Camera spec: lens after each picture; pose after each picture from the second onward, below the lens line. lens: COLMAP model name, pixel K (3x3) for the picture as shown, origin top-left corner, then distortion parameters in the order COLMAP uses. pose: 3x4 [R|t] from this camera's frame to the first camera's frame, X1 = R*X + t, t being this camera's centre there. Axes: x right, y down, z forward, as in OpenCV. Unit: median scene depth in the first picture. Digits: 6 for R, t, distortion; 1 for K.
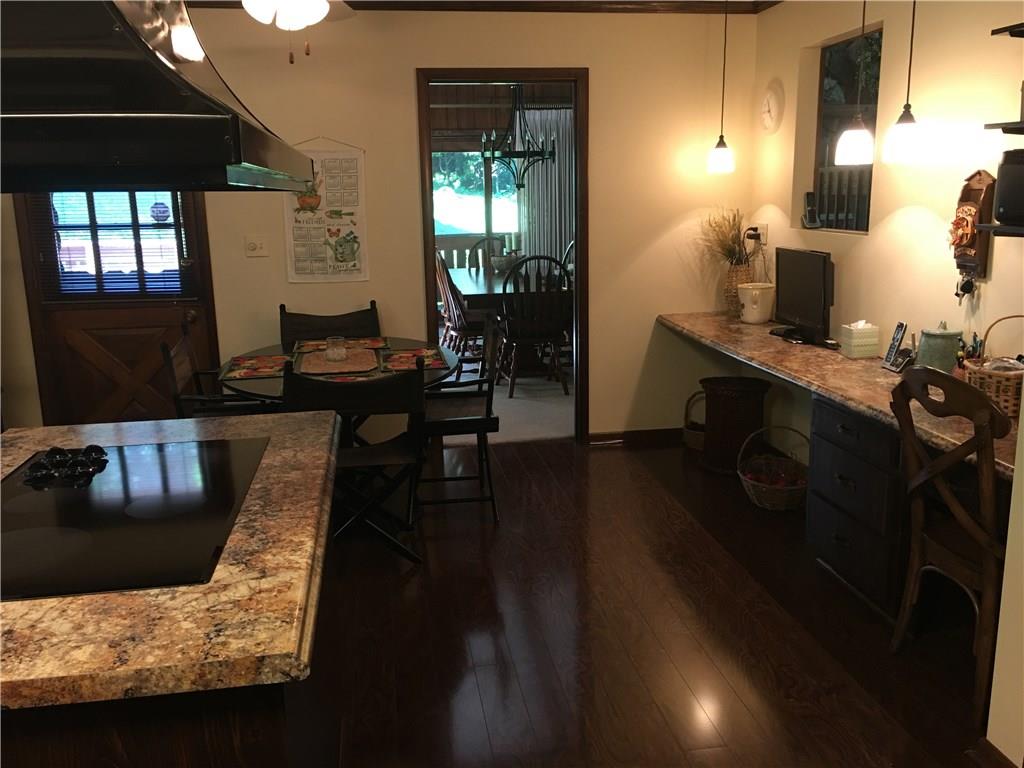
lens RADIAL K [[874.3, 0, 512.0], [0, 874.3, 384.0], [0, 0, 1]] dist [0.088166, -0.135691]
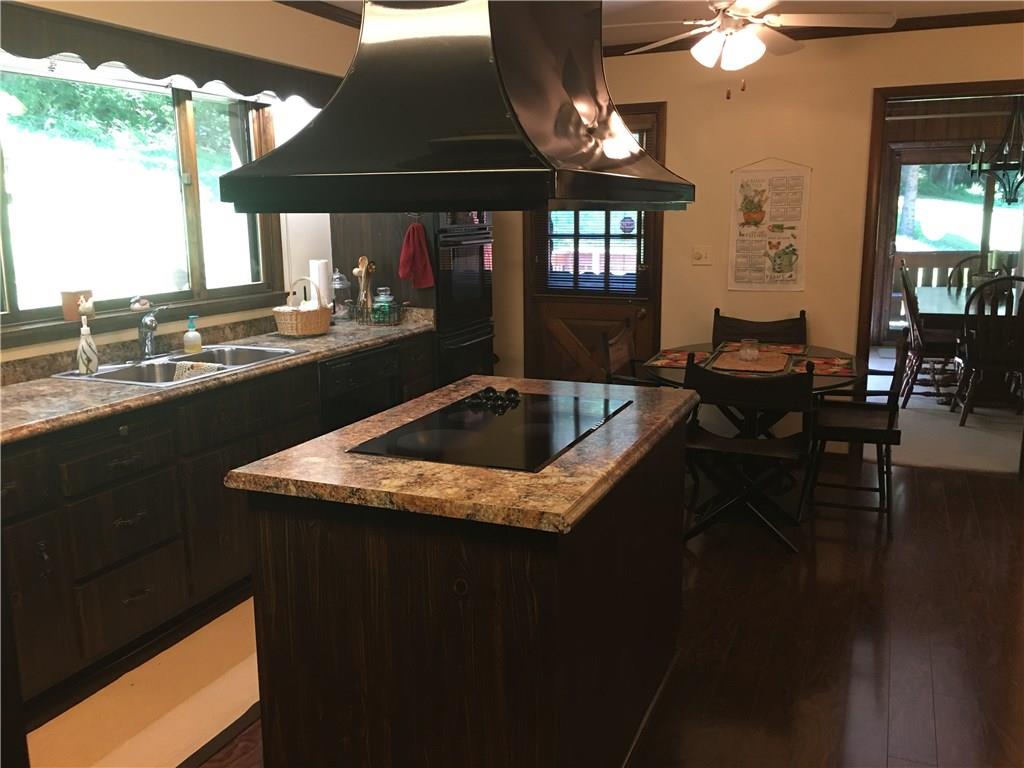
lens RADIAL K [[874.3, 0, 512.0], [0, 874.3, 384.0], [0, 0, 1]] dist [0.088166, -0.135691]
pose [[0.849656, 0.112749, -0.515143, 0.104978], [-0.119587, 0.992622, 0.020013, 0.013980], [0.513599, 0.044600, 0.856871, -0.086573]]
